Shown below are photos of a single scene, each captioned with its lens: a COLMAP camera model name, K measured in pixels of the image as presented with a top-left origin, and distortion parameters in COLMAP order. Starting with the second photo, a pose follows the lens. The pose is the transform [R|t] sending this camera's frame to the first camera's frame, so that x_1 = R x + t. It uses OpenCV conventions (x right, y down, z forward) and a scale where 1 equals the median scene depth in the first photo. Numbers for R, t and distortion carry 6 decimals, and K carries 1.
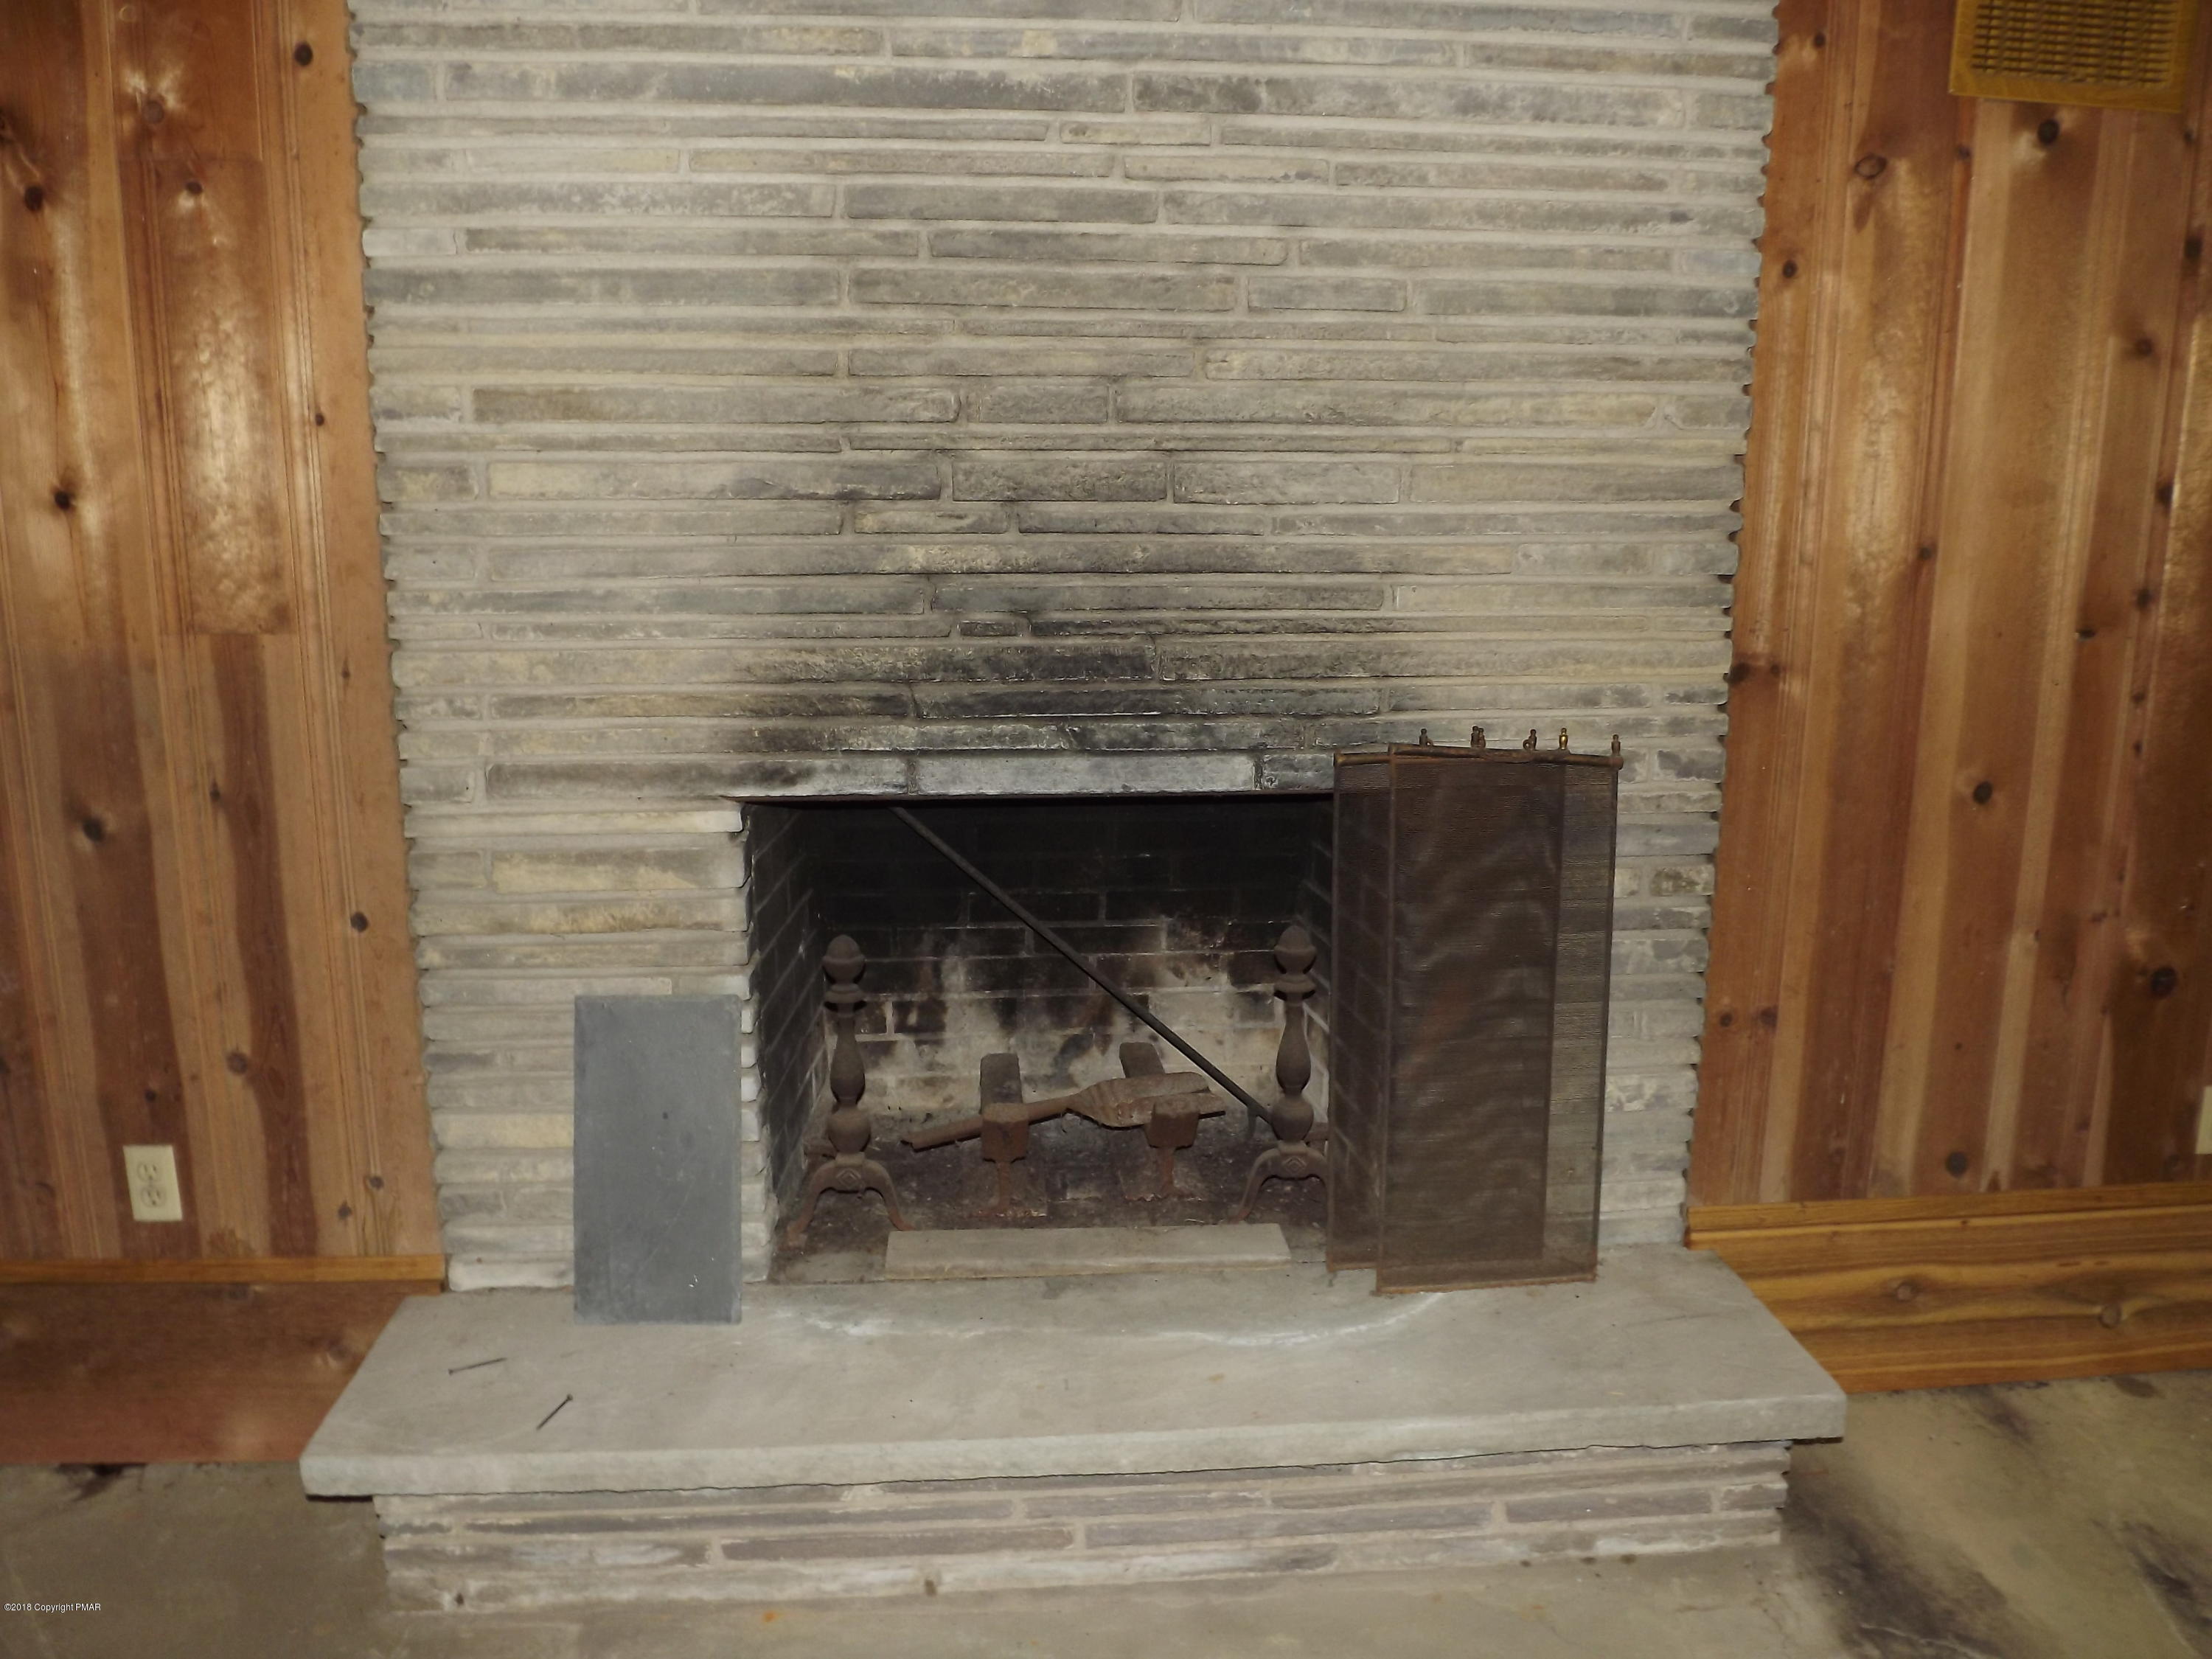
lens RADIAL K [[1603.7, 0, 1103.7], [0, 1603.7, 826.6], [0, 0, 1]] dist [-0.082163, 0.038807]
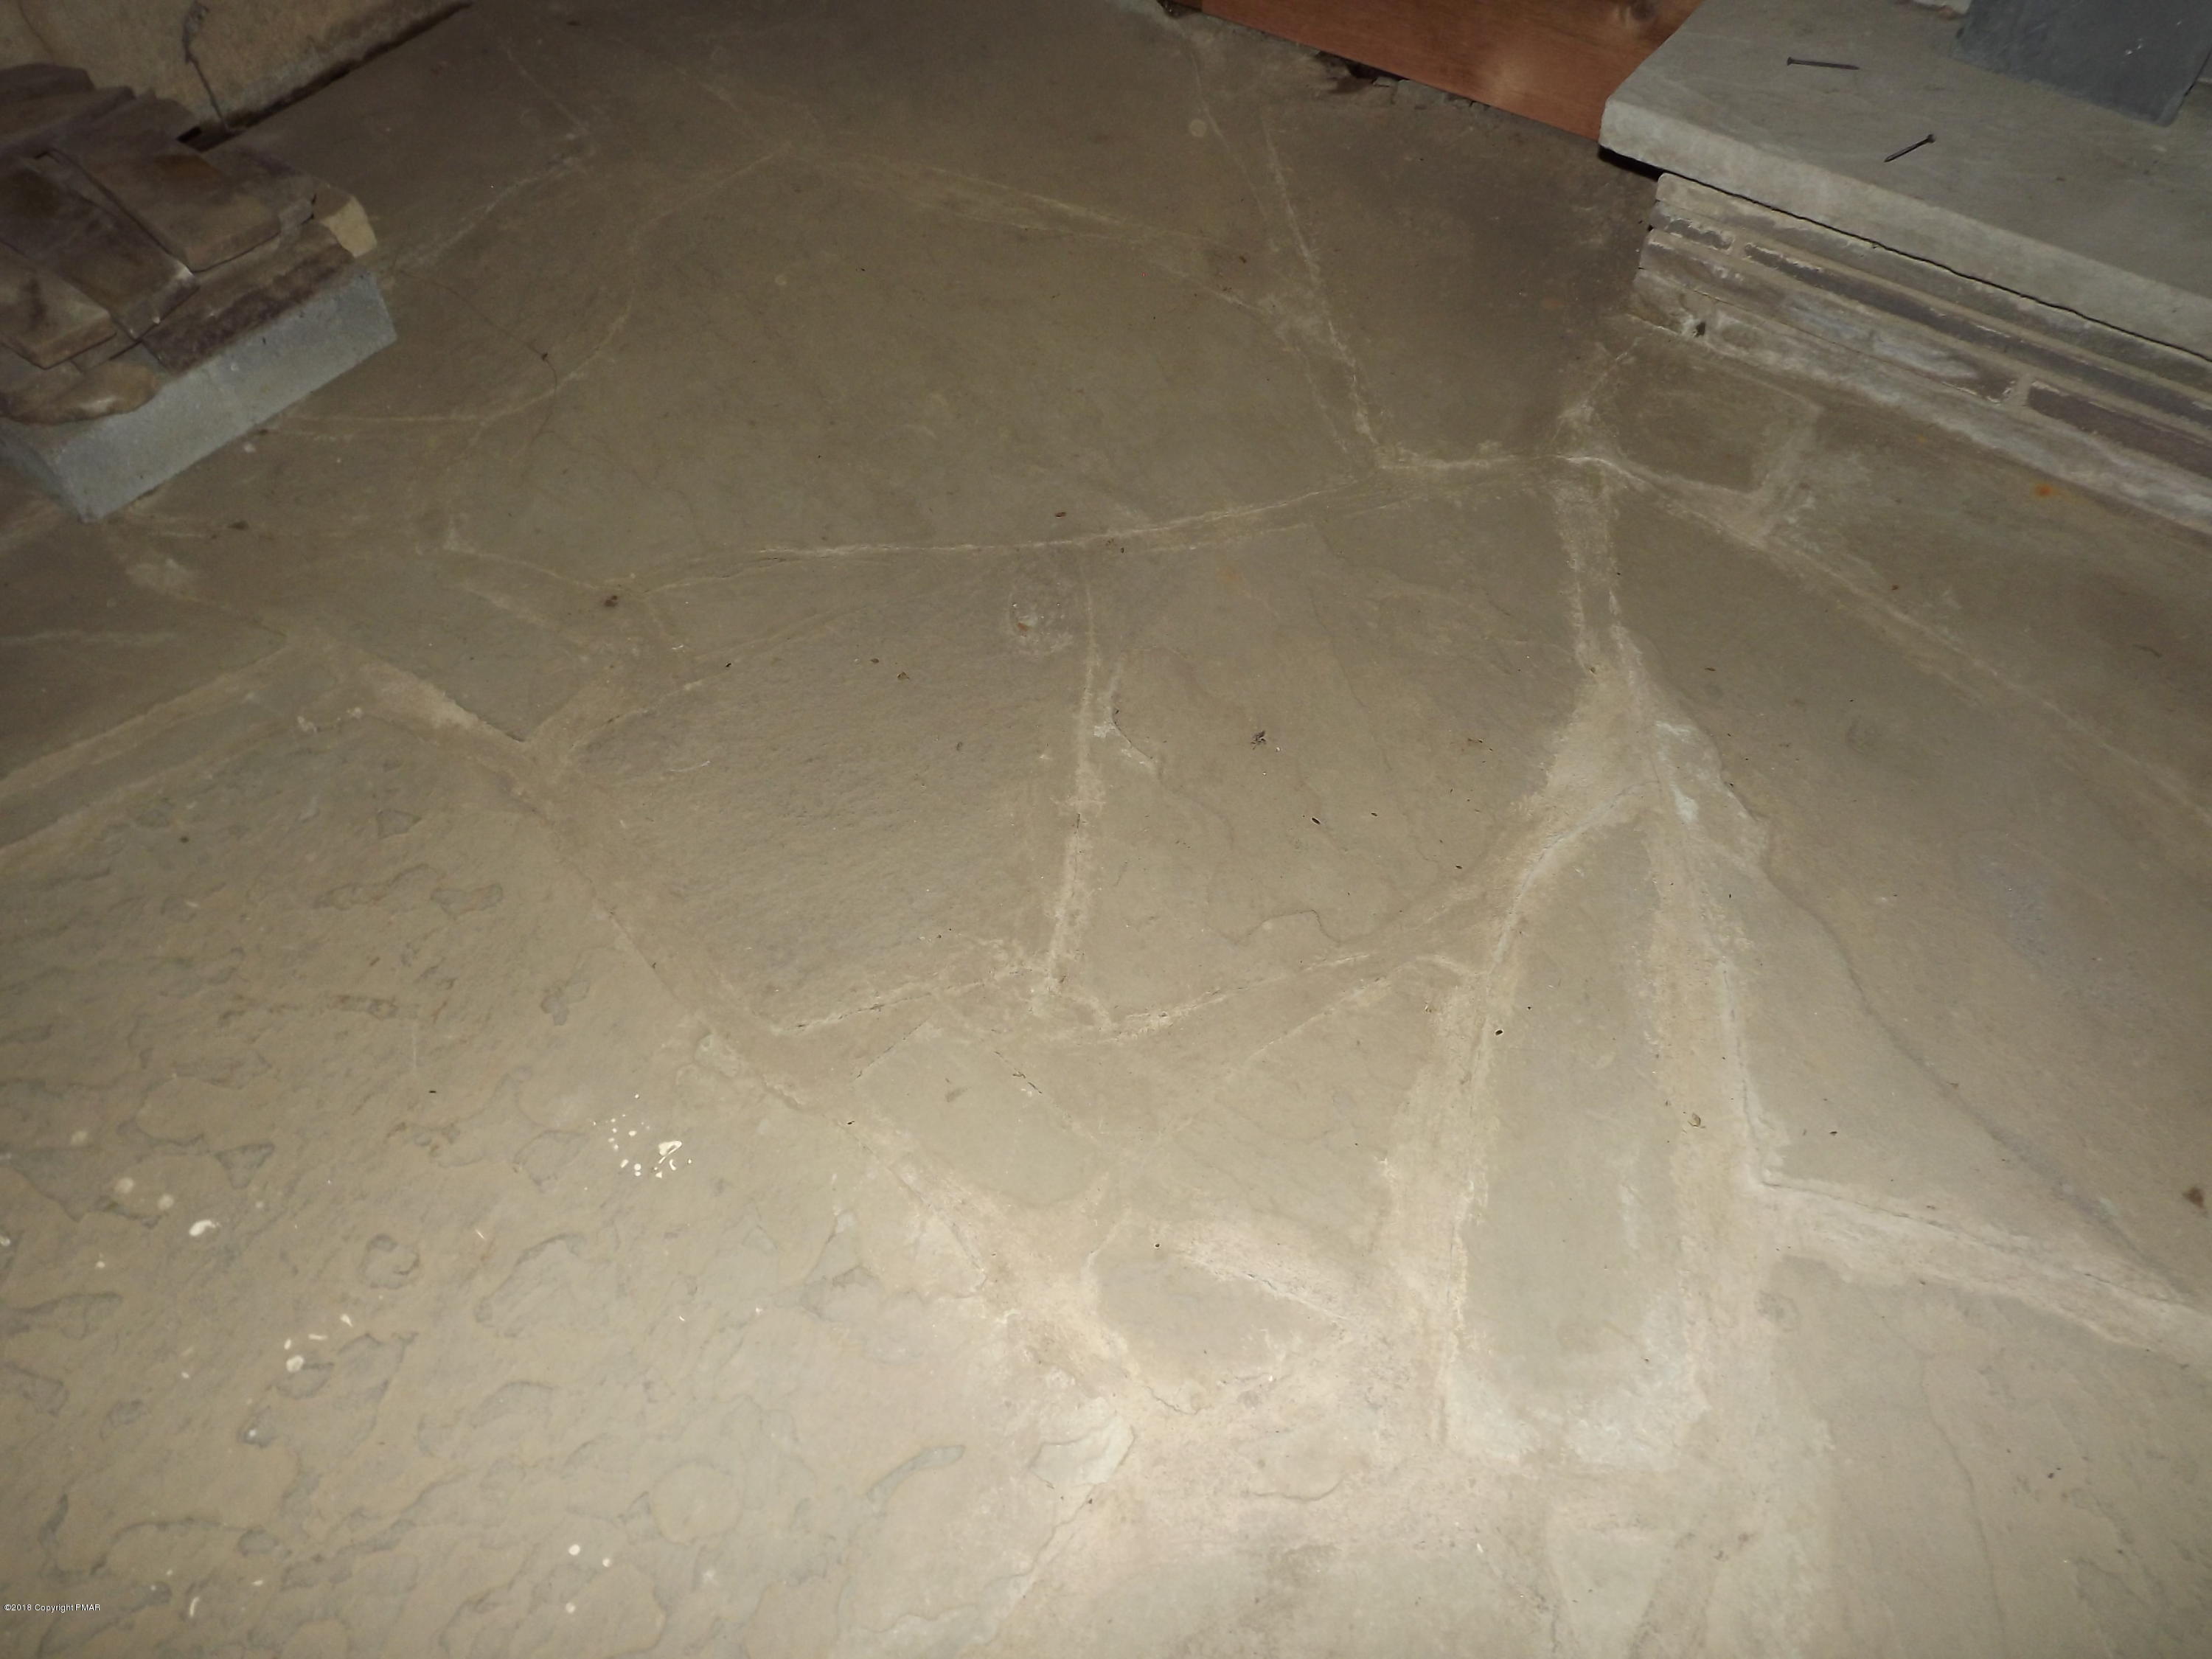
lens RADIAL K [[1603.7, 0, 1108.5], [0, 1603.7, 827.4], [0, 0, 1]] dist [-0.082163, 0.038807]
pose [[0.771518, 0.500354, -0.392944, -0.180757], [-0.132927, 0.730780, 0.669545, 0.150347], [0.622166, -0.464333, 0.630321, 0.100456]]
